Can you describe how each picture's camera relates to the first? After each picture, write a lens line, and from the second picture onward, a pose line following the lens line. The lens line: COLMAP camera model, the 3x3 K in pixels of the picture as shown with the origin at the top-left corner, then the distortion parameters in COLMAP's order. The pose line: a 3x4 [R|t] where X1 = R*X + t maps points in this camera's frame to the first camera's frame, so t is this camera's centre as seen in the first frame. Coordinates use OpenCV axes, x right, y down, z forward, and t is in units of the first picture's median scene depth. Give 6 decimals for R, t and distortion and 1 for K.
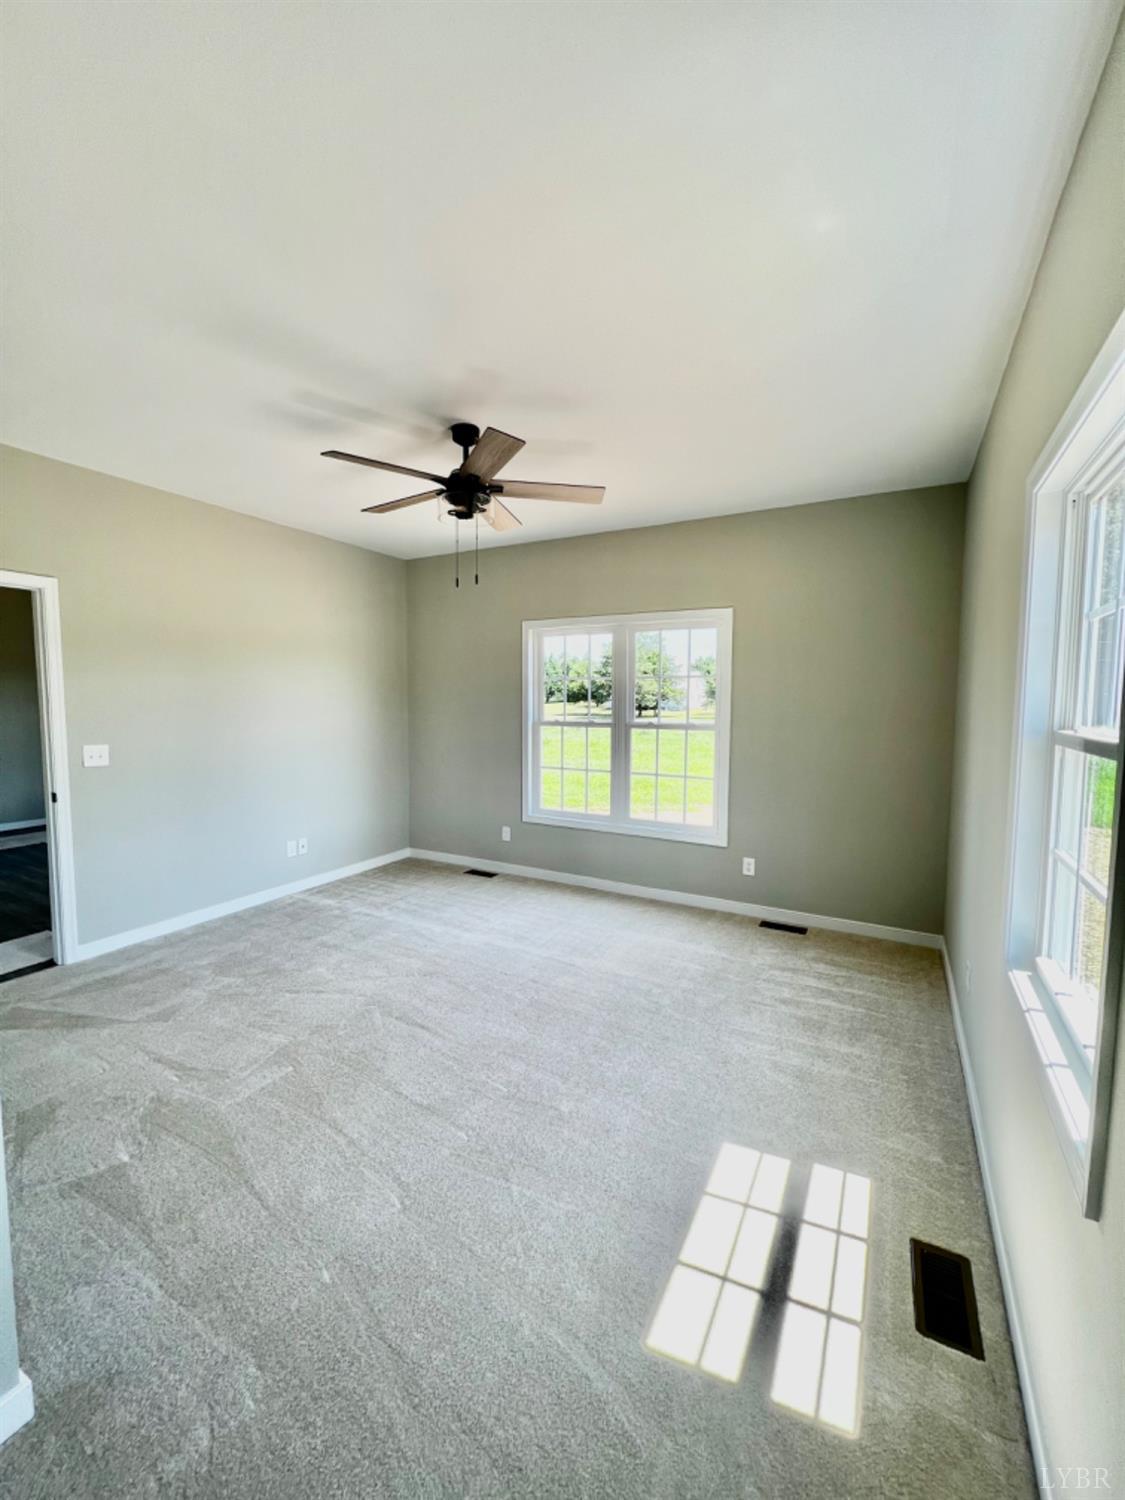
lens RADIAL K [[601.3, 0, 568.4], [0, 601.3, 747.7], [0, 0, 1]] dist [-0.000604, 0.000035]
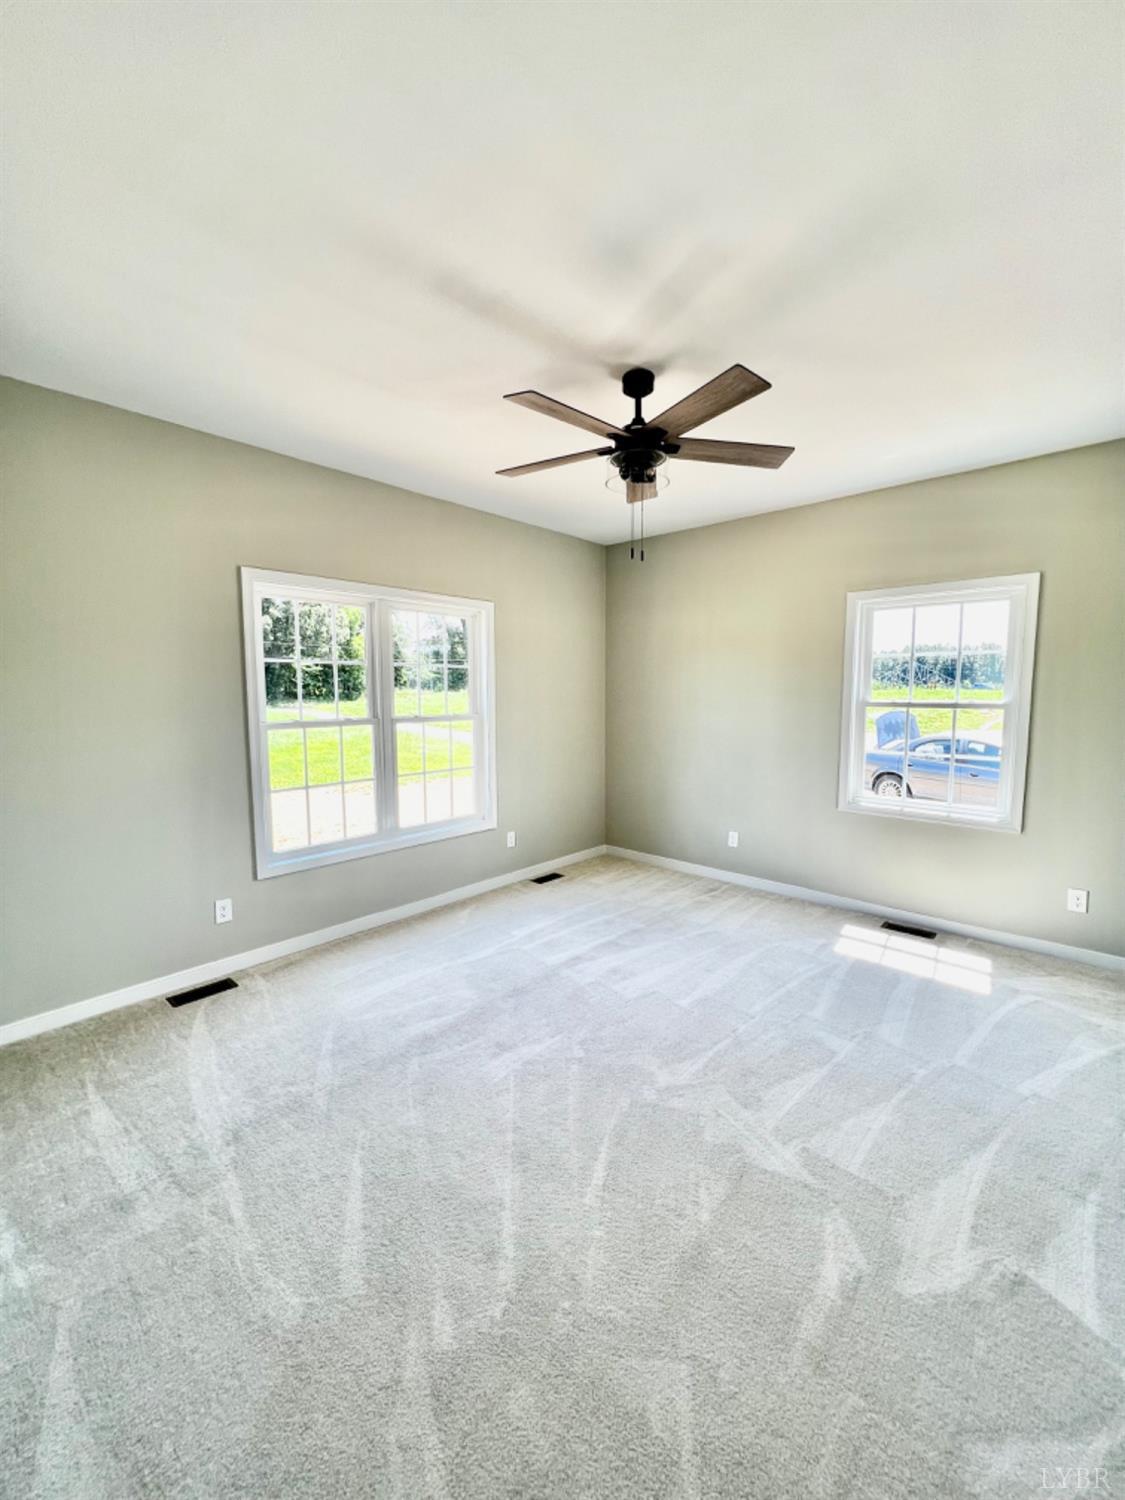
lens RADIAL K [[601.3, 0, 568.4], [0, 601.3, 747.7], [0, 0, 1]] dist [-0.000604, 0.000035]
pose [[0.266805, -0.107529, 0.957733, -0.791734], [0.077062, 0.992954, 0.090016, -0.071072], [-0.960665, 0.049788, 0.273212, 0.625765]]
